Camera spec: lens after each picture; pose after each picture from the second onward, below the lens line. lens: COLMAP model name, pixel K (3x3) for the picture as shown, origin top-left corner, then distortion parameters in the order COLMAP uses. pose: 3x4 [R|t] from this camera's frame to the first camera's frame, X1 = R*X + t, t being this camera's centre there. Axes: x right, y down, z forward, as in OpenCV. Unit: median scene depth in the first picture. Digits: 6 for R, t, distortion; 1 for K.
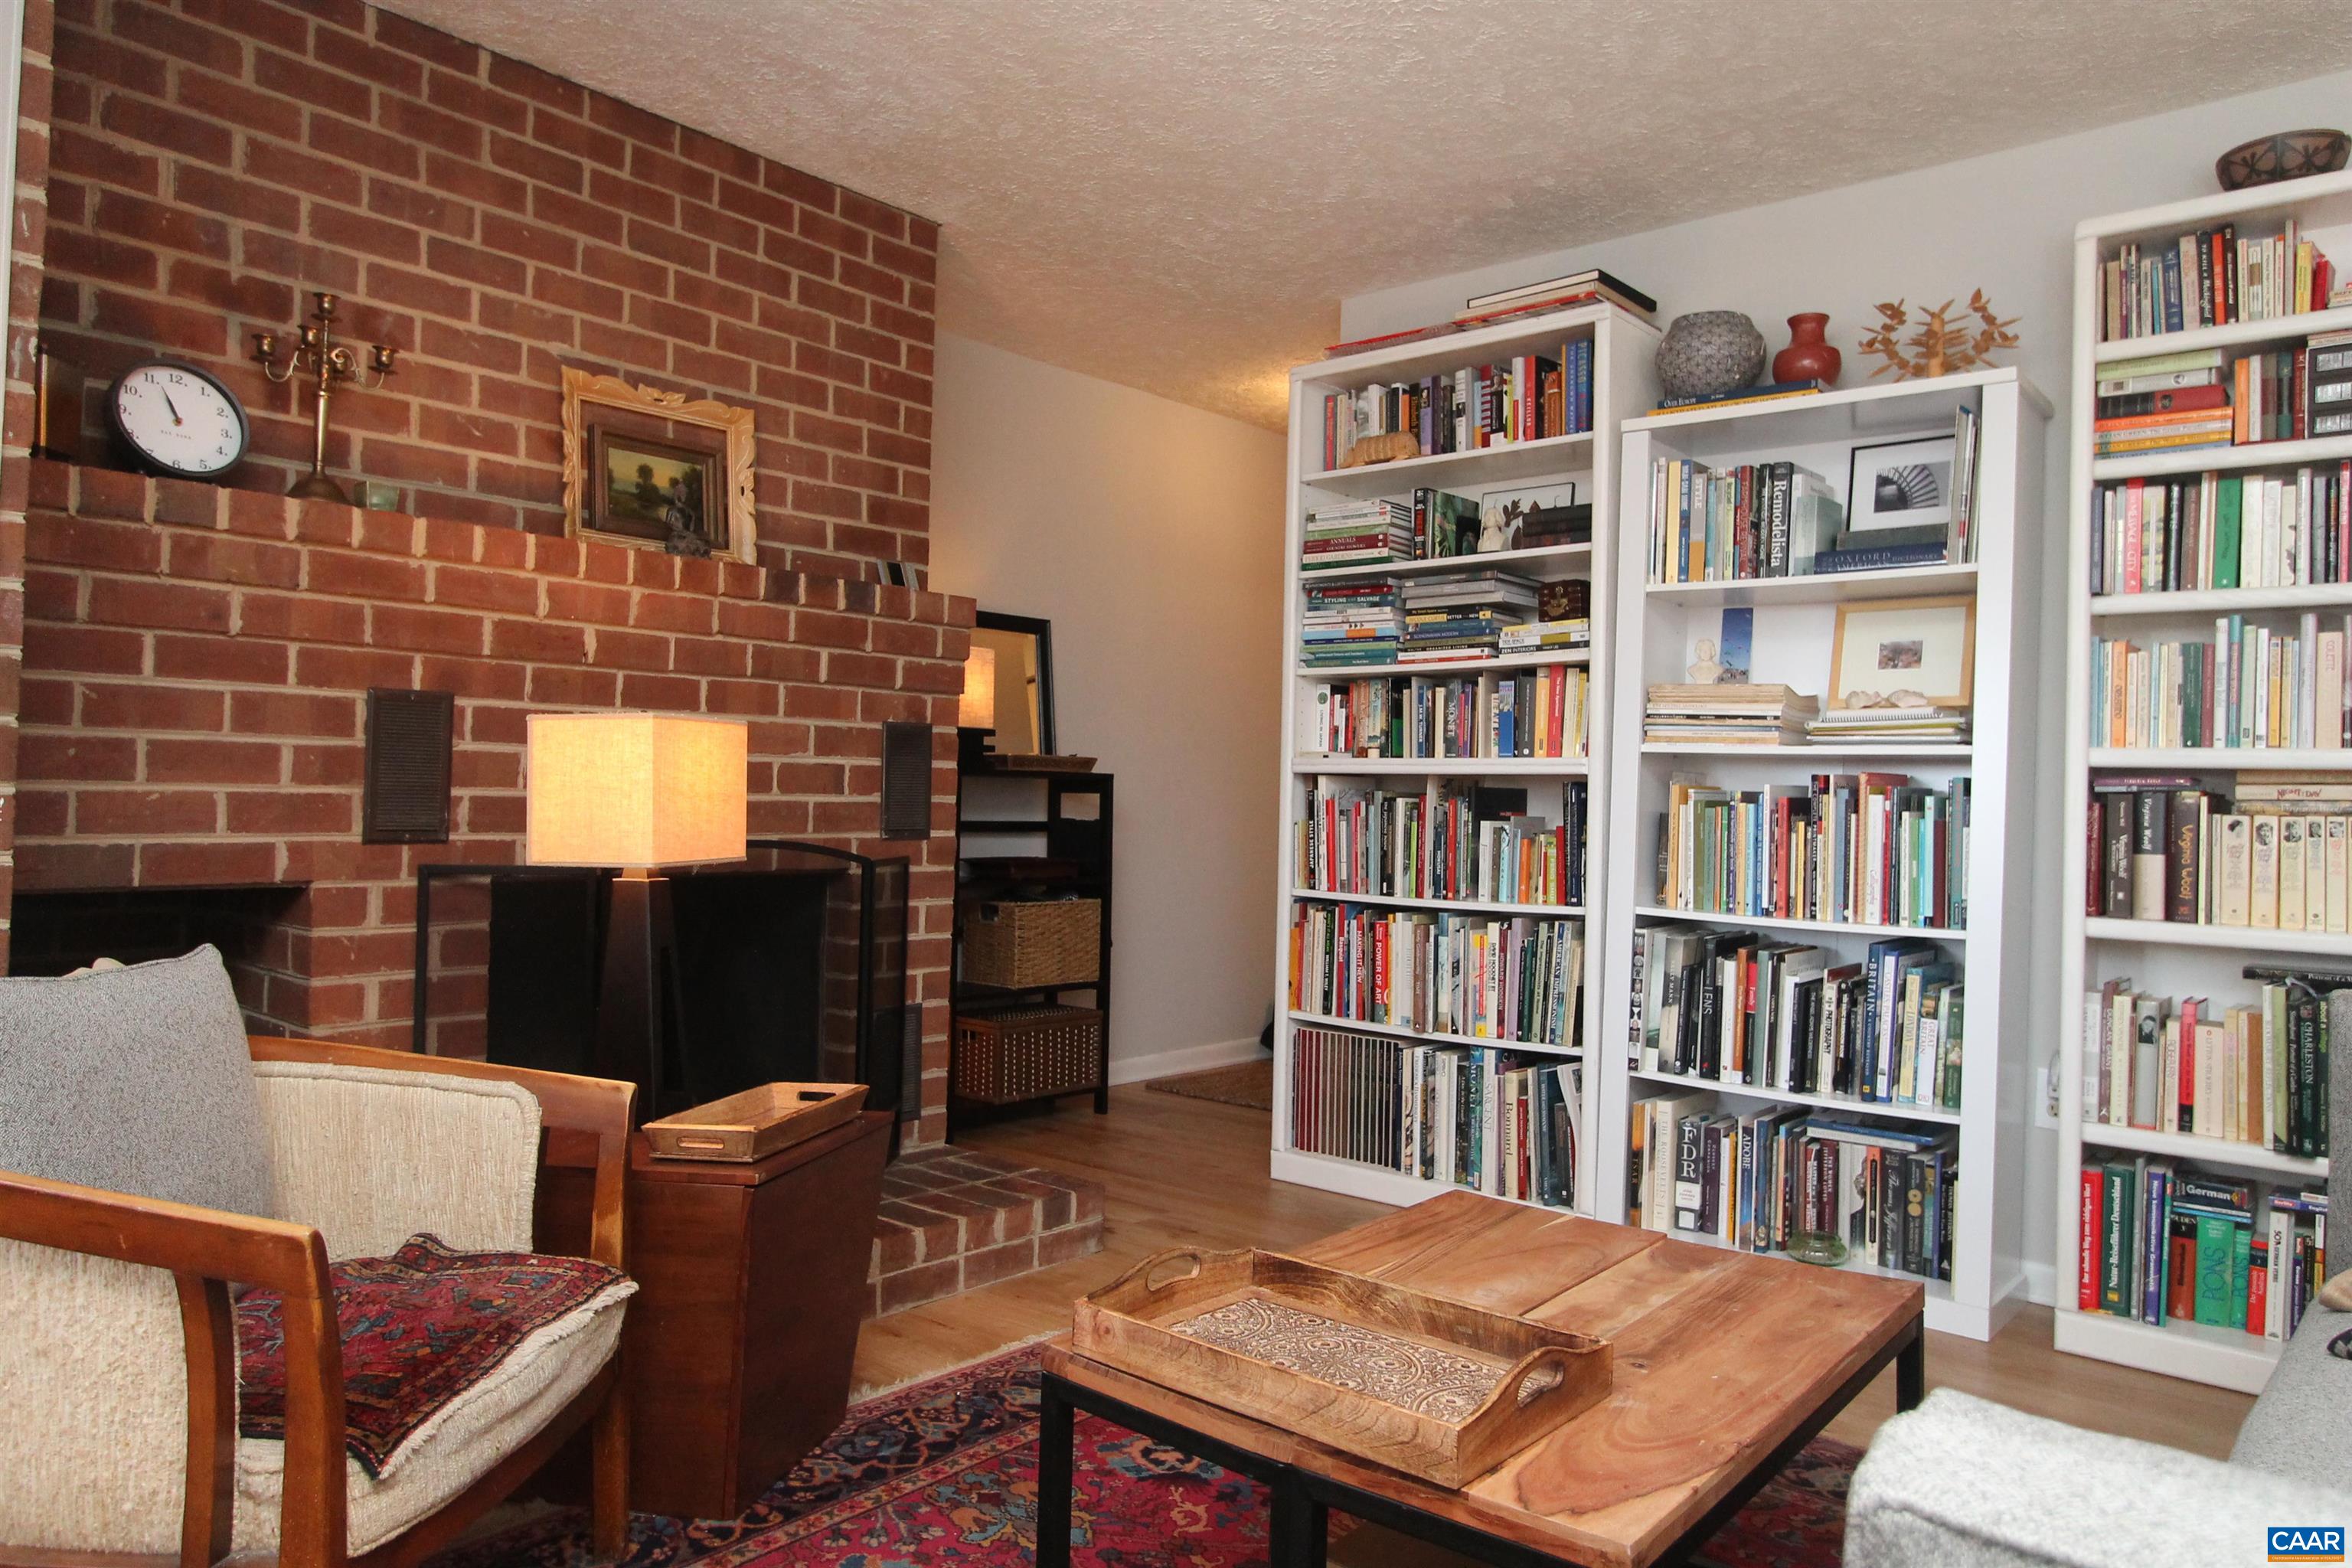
lens RADIAL K [[1631.2, 0, 1176.0], [0, 1631.2, 784.0], [0, 0, 1]] dist [-0.033420, -0.000214]
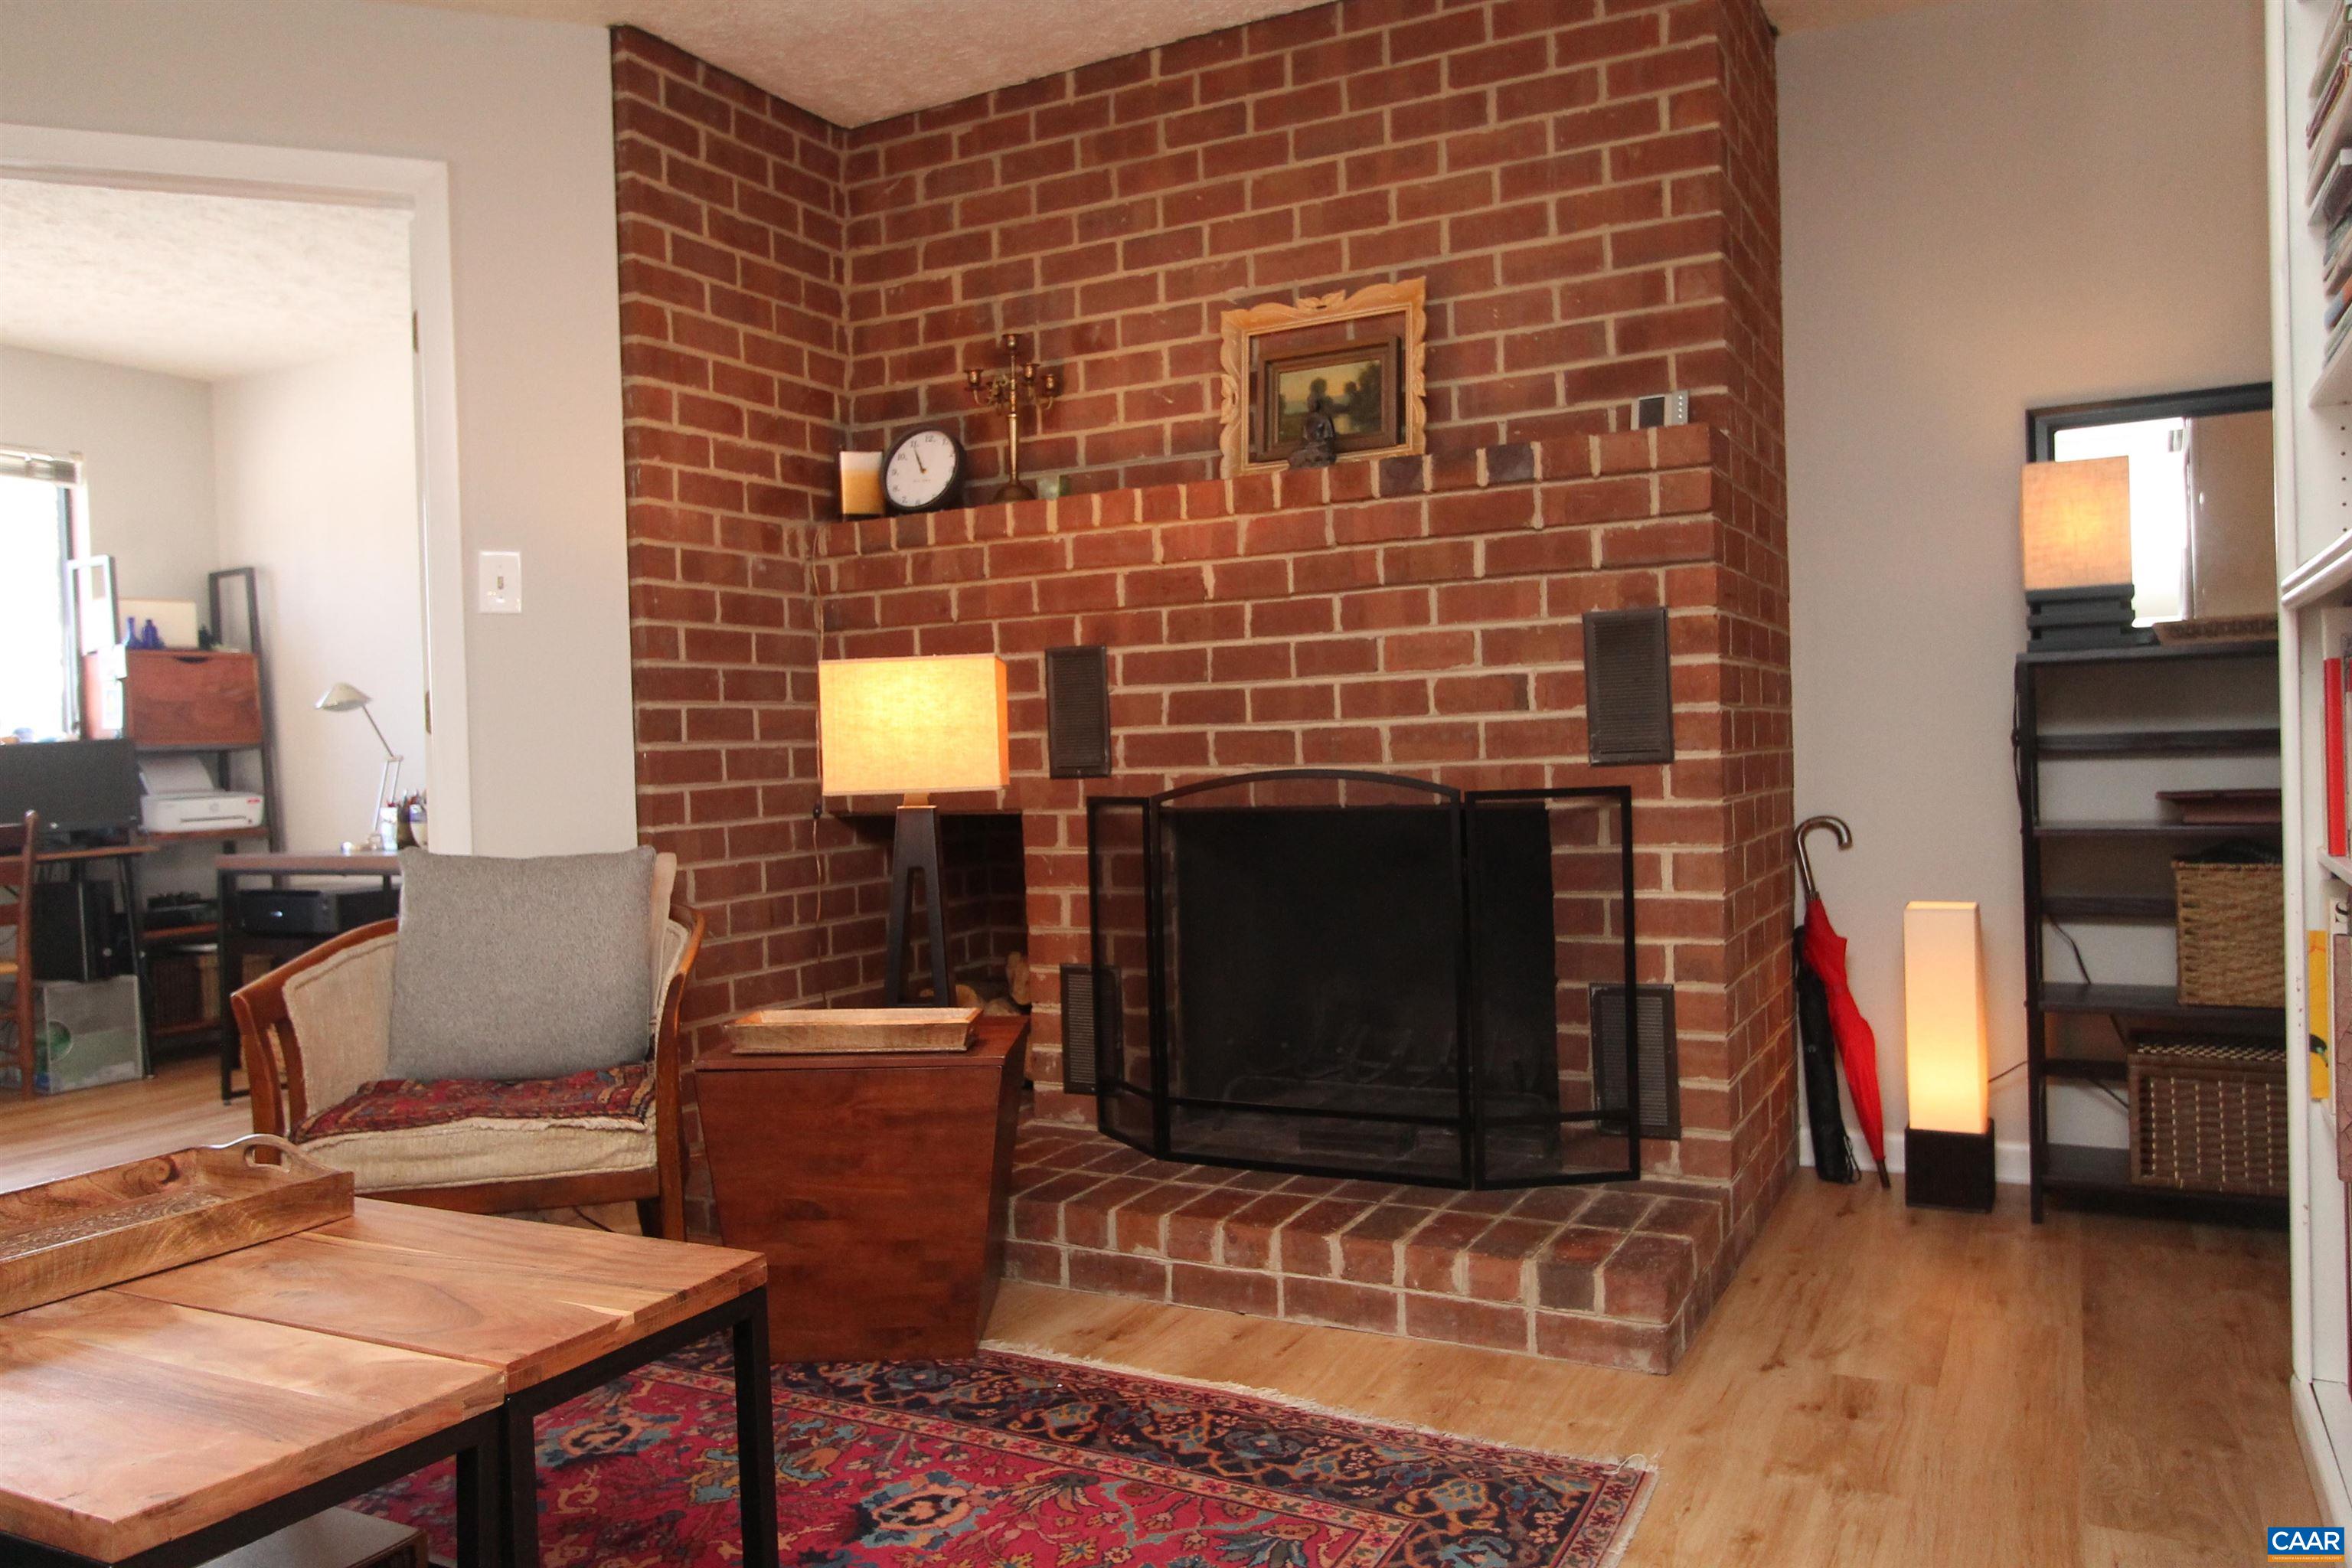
lens RADIAL K [[1702.0, 0, 1176.0], [0, 1702.0, 784.0], [0, 0, 1]] dist [-0.028106, 0.002841]
pose [[0.177462, -0.007144, -0.984102, 0.671011], [0.044156, 0.999024, 0.000710, 0.038956], [0.983137, -0.043580, 0.177604, 0.765458]]
